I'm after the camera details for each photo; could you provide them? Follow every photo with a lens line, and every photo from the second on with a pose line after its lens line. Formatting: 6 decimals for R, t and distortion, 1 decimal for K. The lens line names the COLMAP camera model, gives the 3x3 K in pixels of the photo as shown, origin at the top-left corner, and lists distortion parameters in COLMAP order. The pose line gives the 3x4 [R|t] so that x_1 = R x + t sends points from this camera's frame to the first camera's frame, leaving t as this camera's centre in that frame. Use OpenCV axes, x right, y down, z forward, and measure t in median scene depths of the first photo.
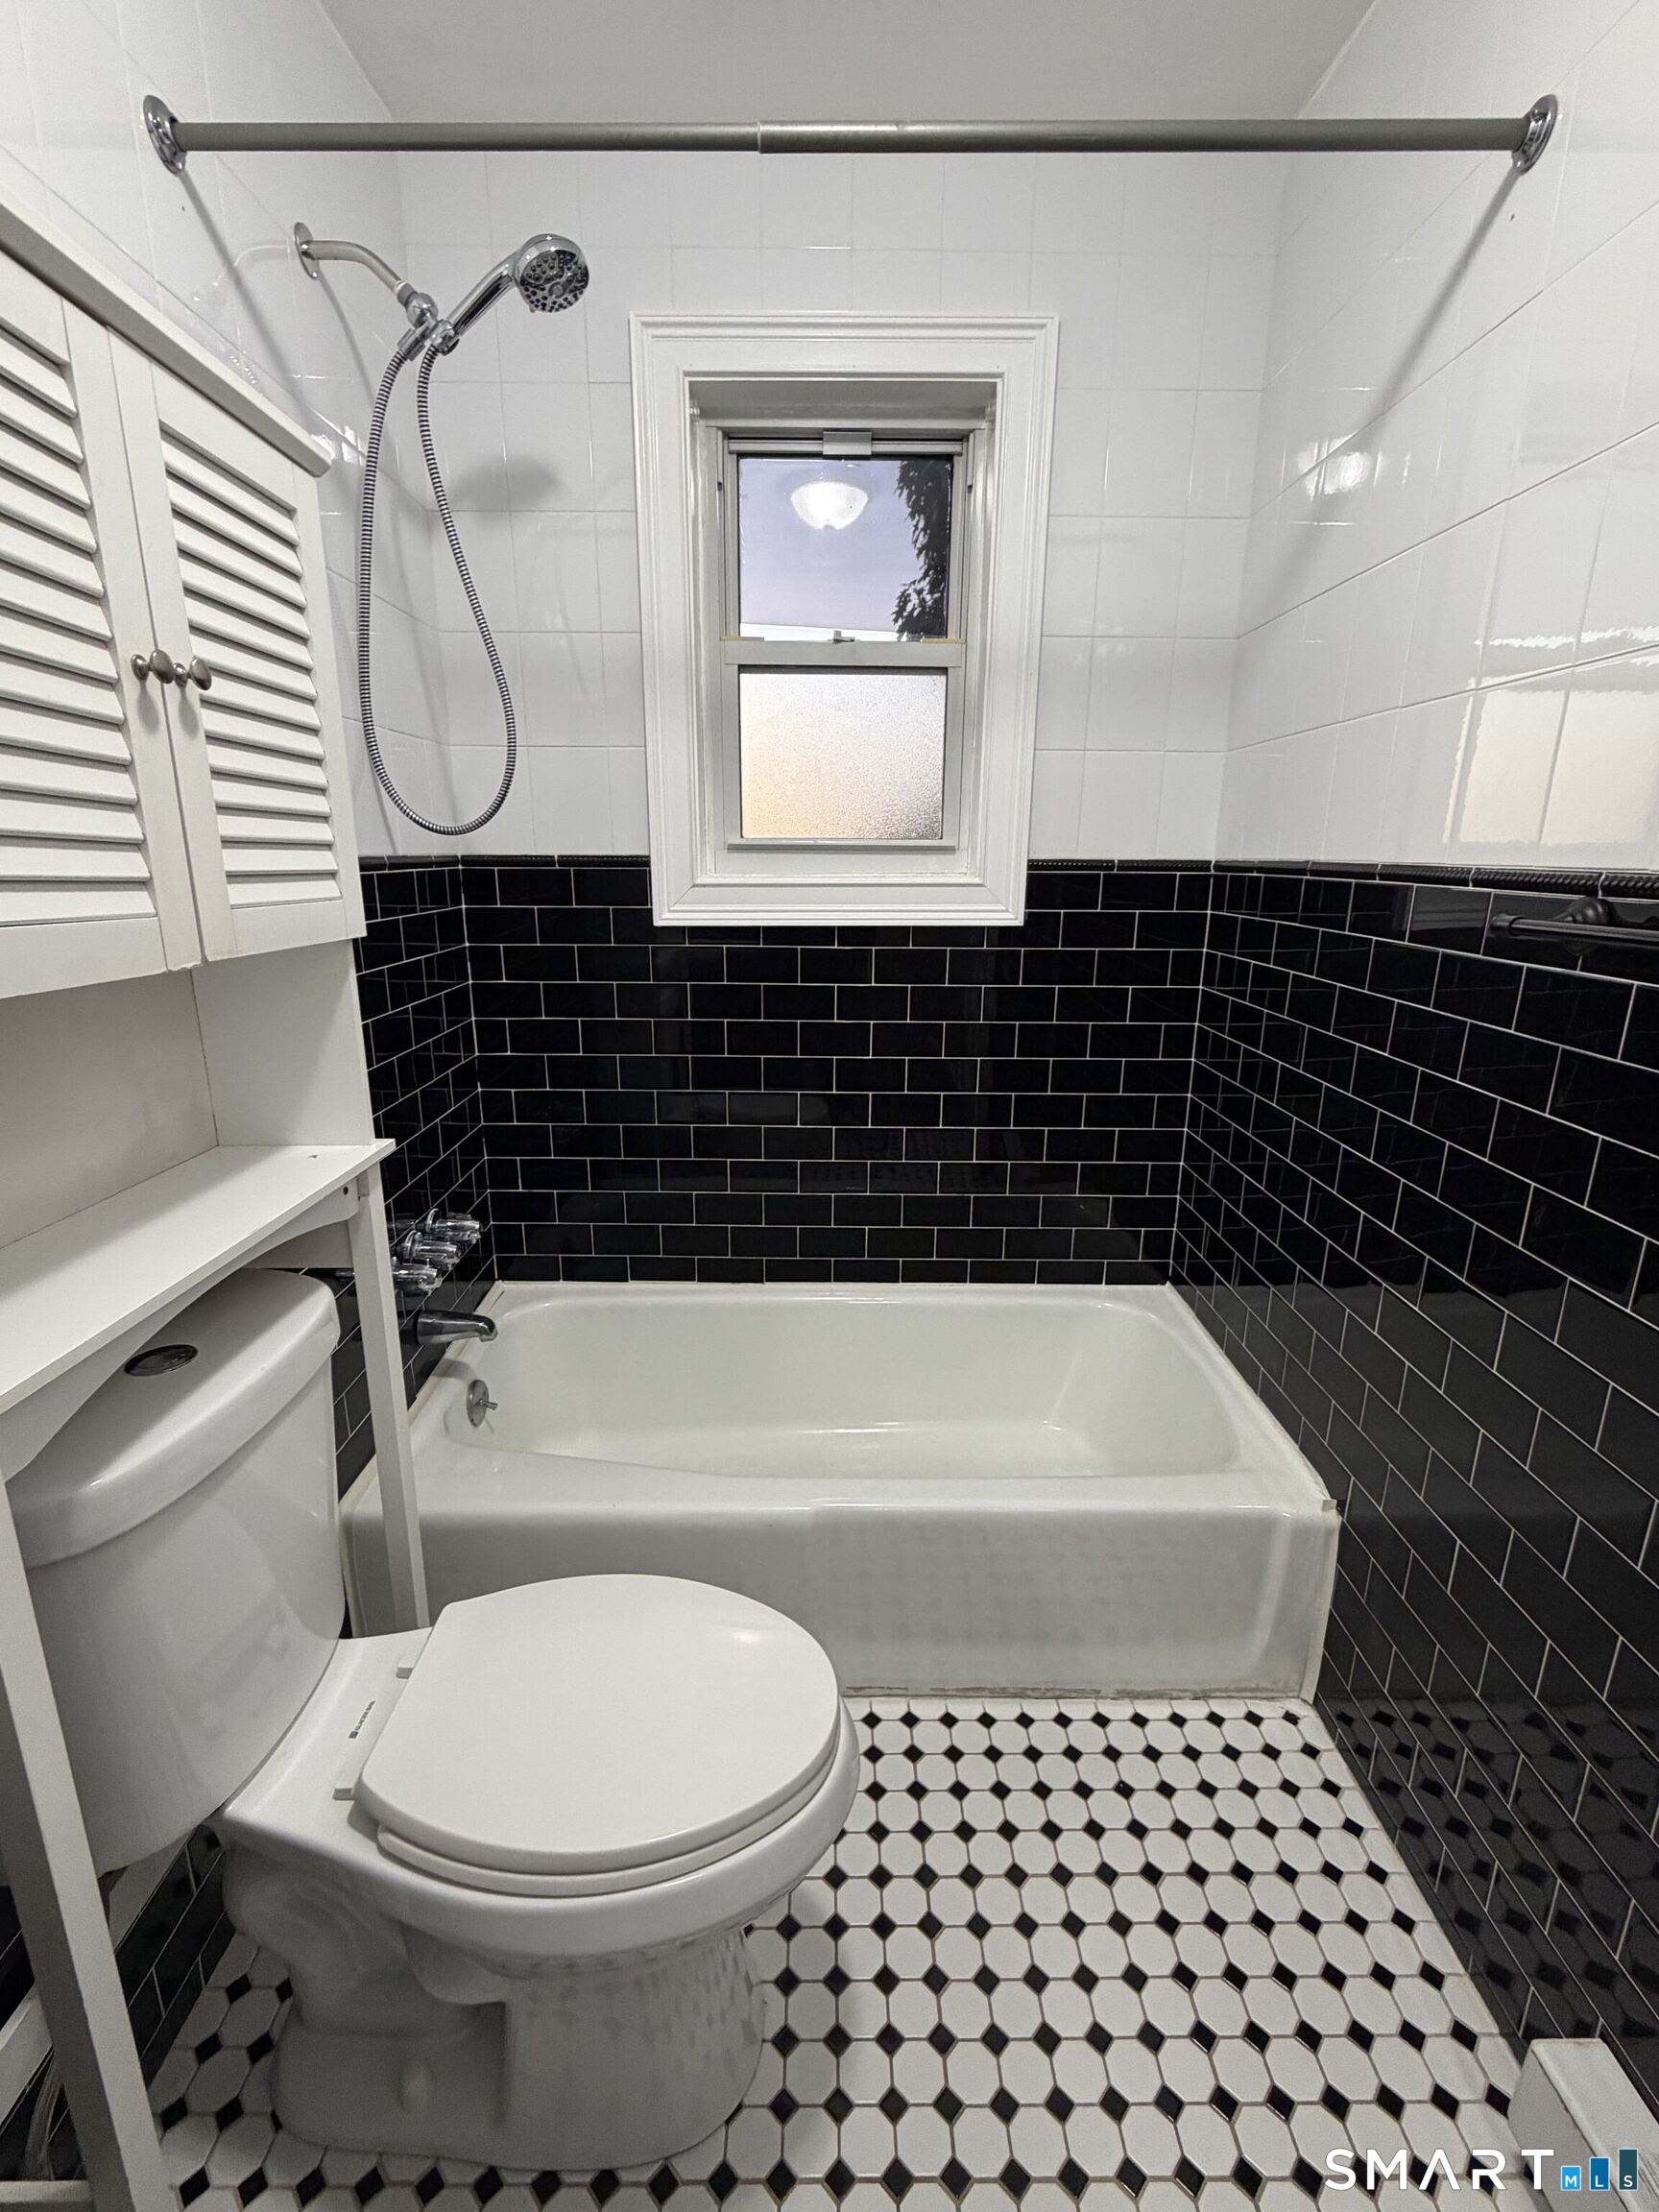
lens RADIAL K [[966.3, 0, 829.5], [0, 966.3, 1106.0], [0, 0, 1]] dist [0.001524, -0.000432]
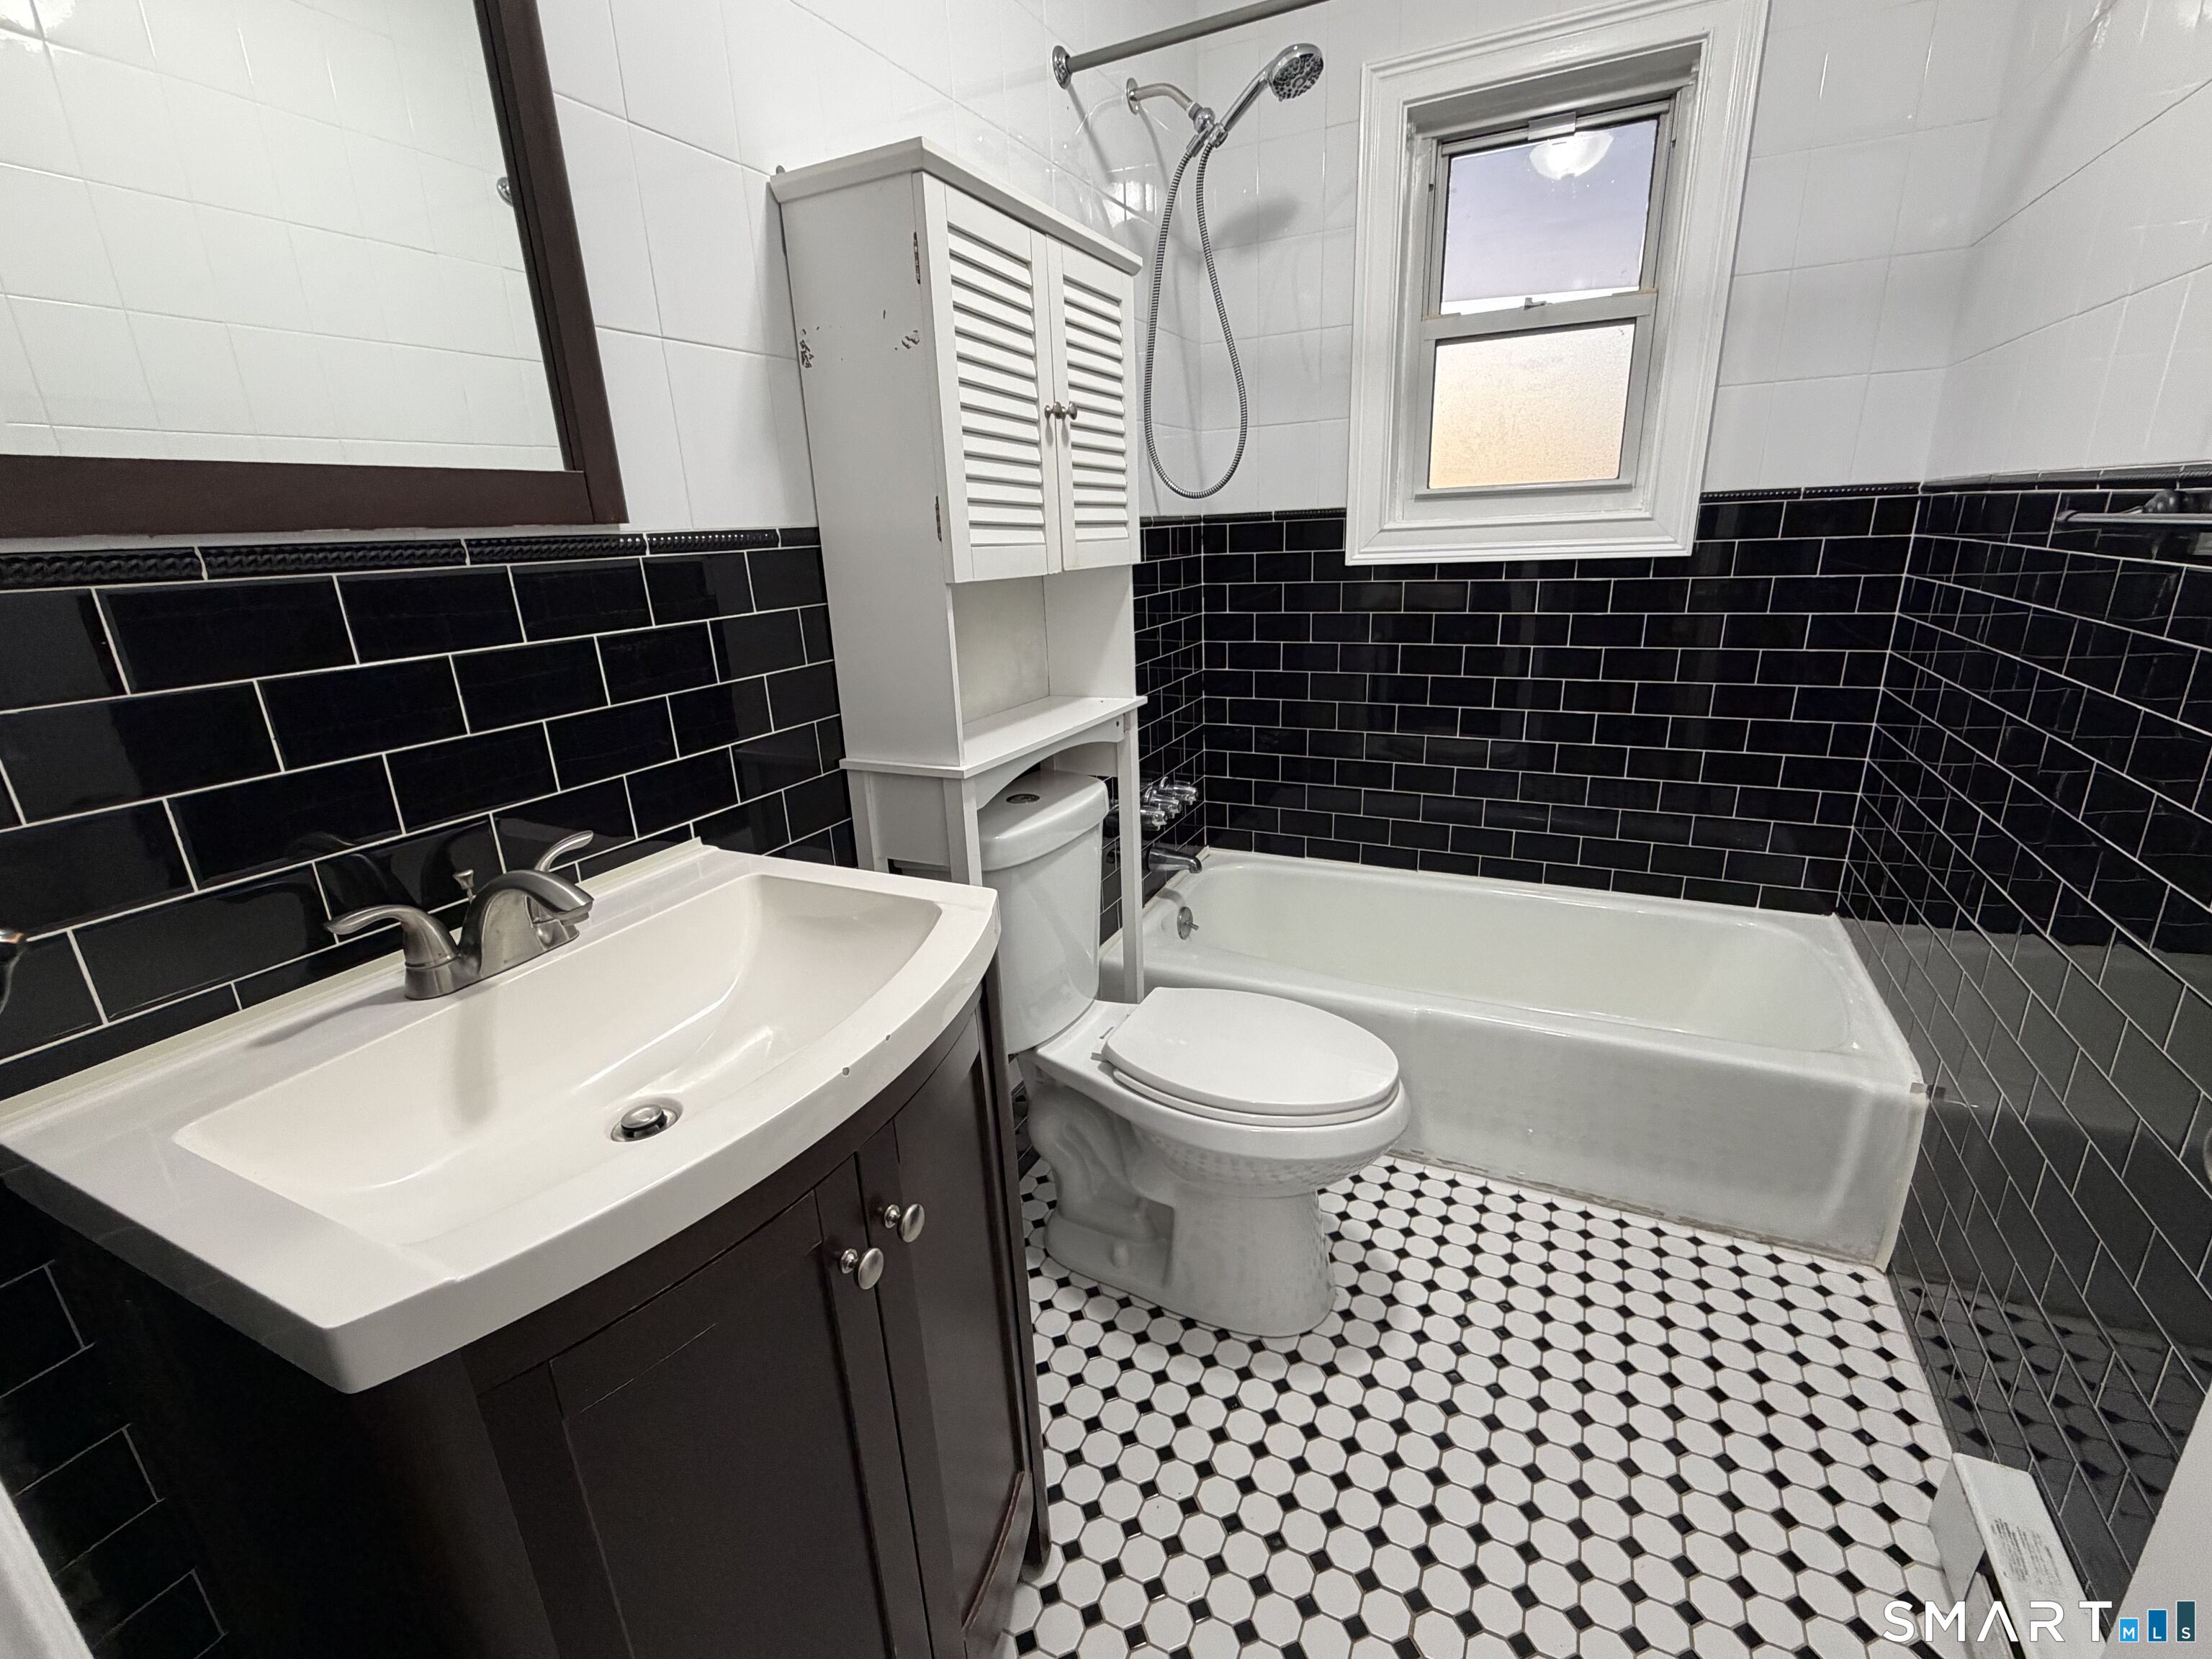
lens RADIAL K [[966.3, 0, 1106.0], [0, 966.3, 833.2], [0, 0, 1]] dist [0.001524, -0.000432]
pose [[0.896862, 0.091990, -0.432639, 0.141028], [-0.066967, 0.995099, 0.072760, 0.109687], [0.437211, -0.036283, 0.898627, -0.333296]]
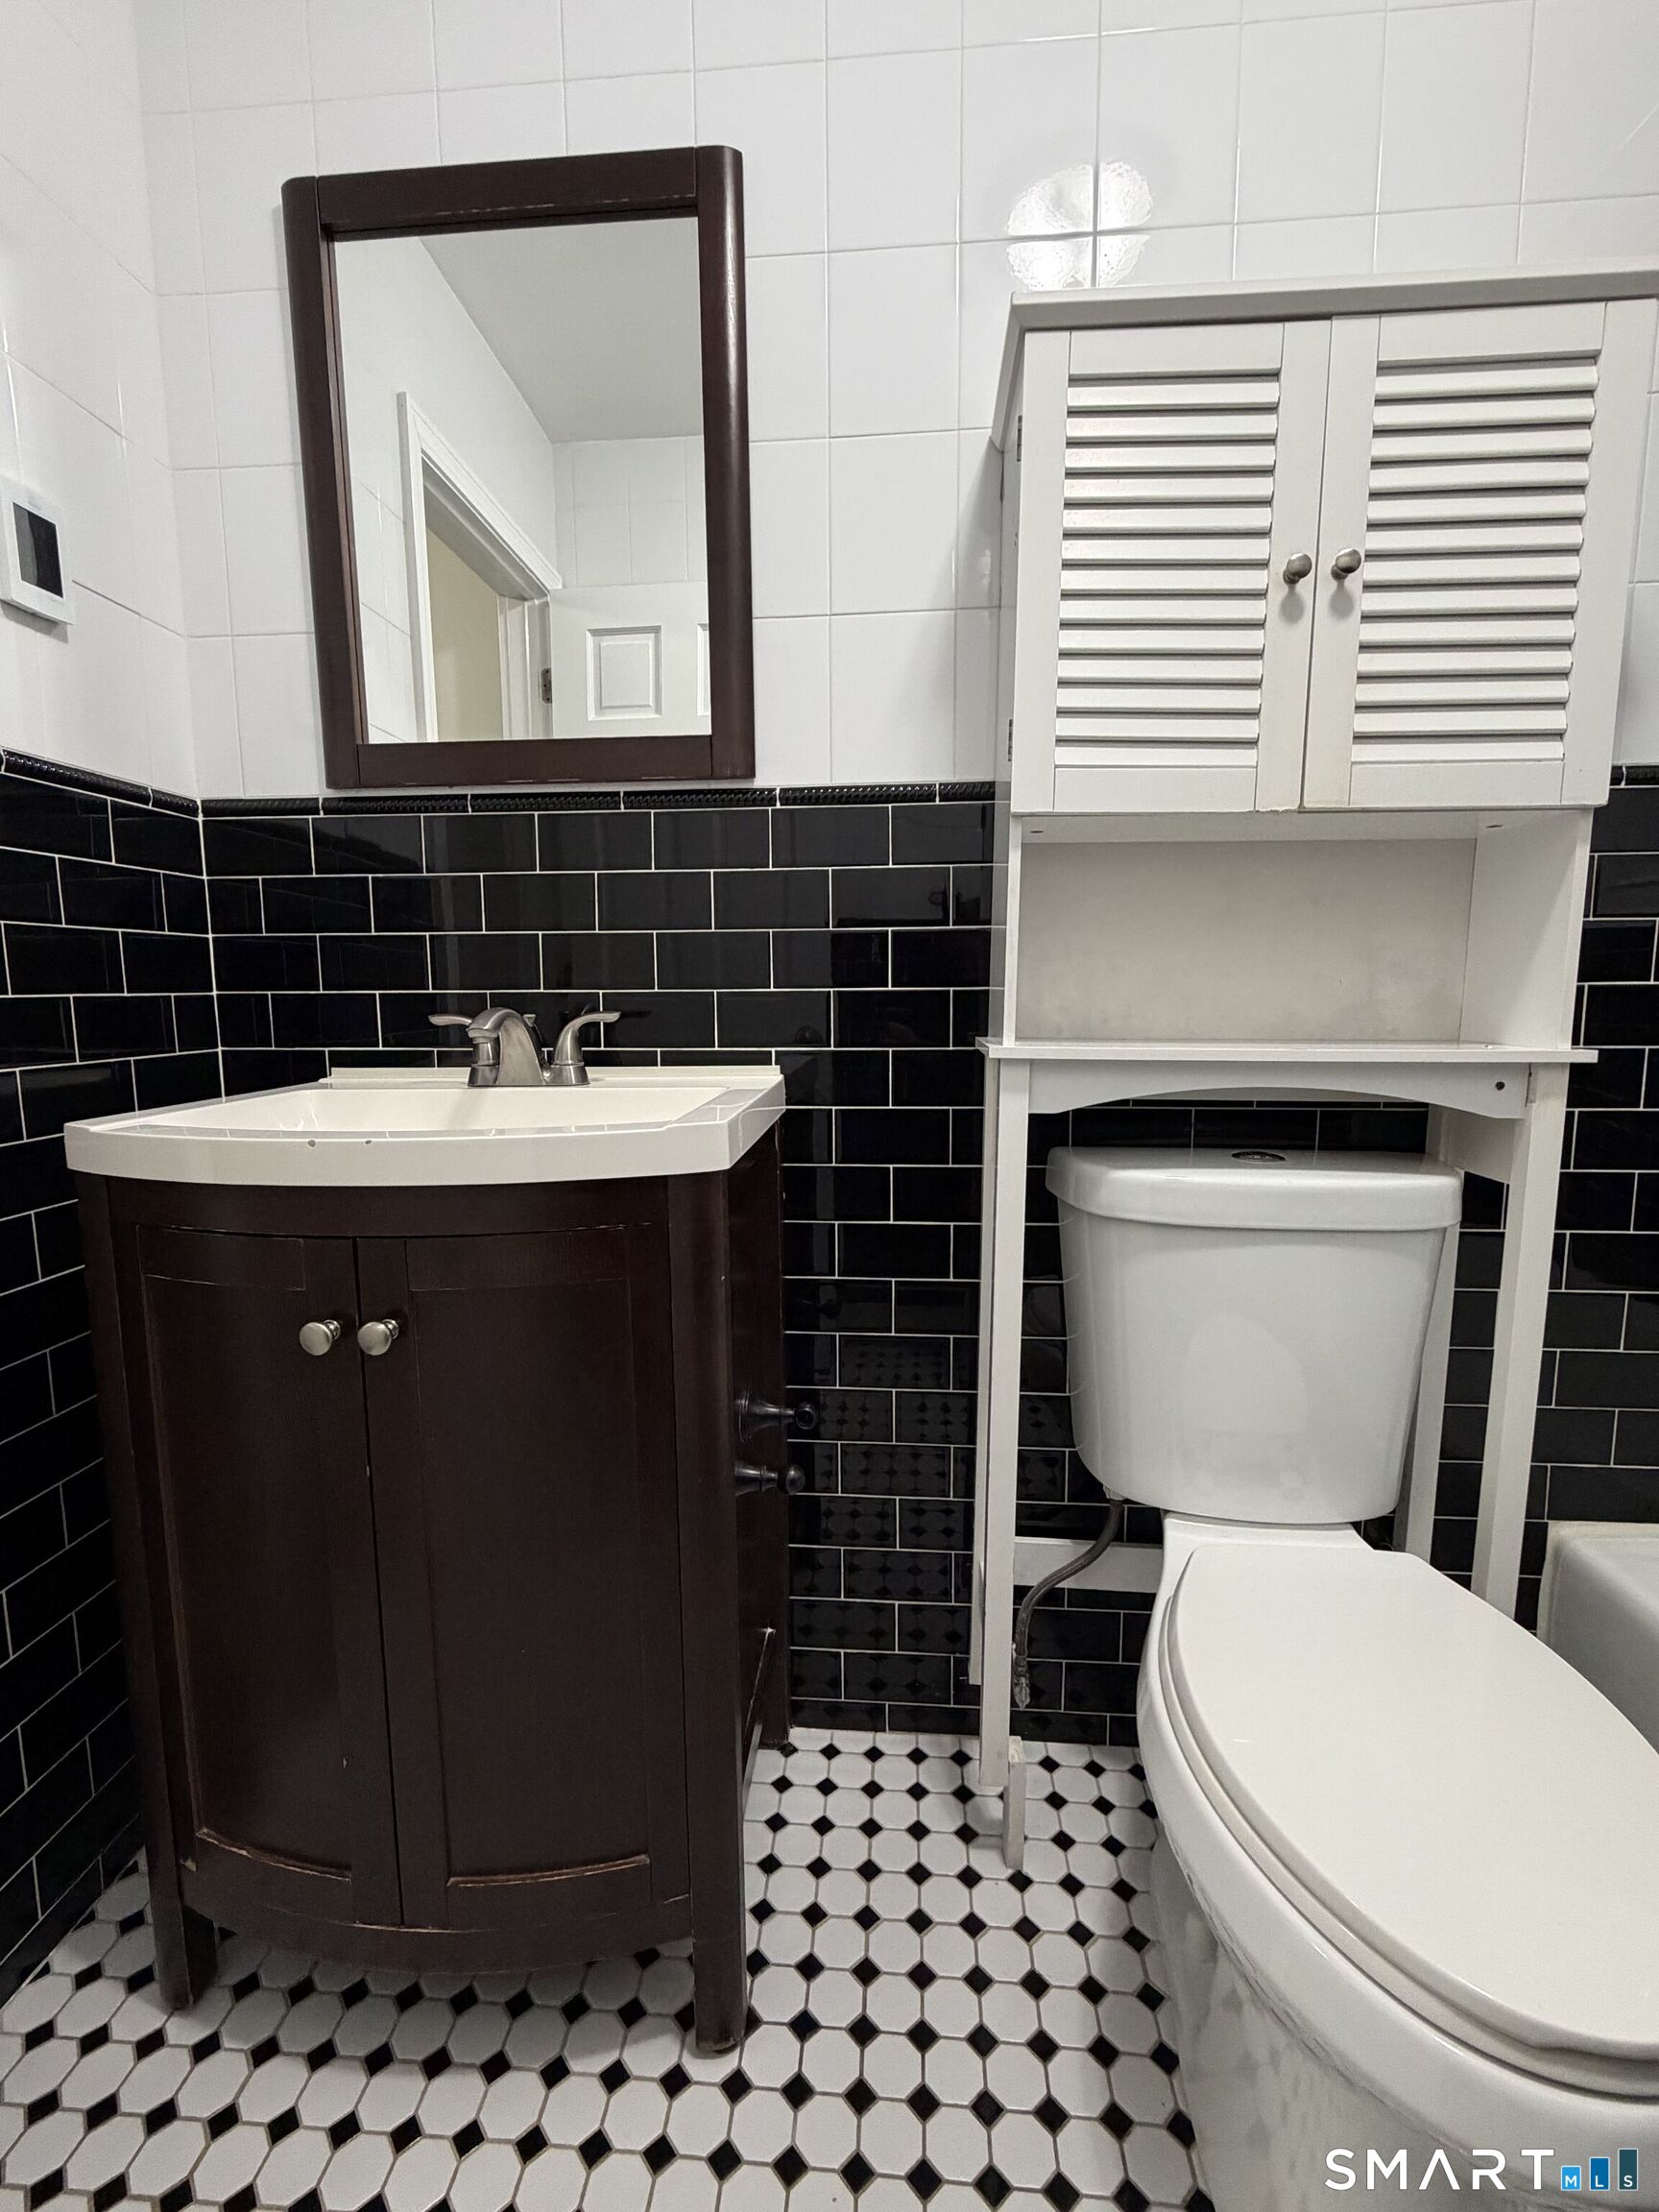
lens RADIAL K [[967.4, 0, 829.5], [0, 967.4, 1106.0], [0, 0, 1]] dist [0.003193, -0.000678]
pose [[-0.085670, 0.111808, -0.990030, 0.339508], [-0.250843, 0.959254, 0.130039, 0.104988], [0.964229, 0.259483, -0.054133, 0.311556]]
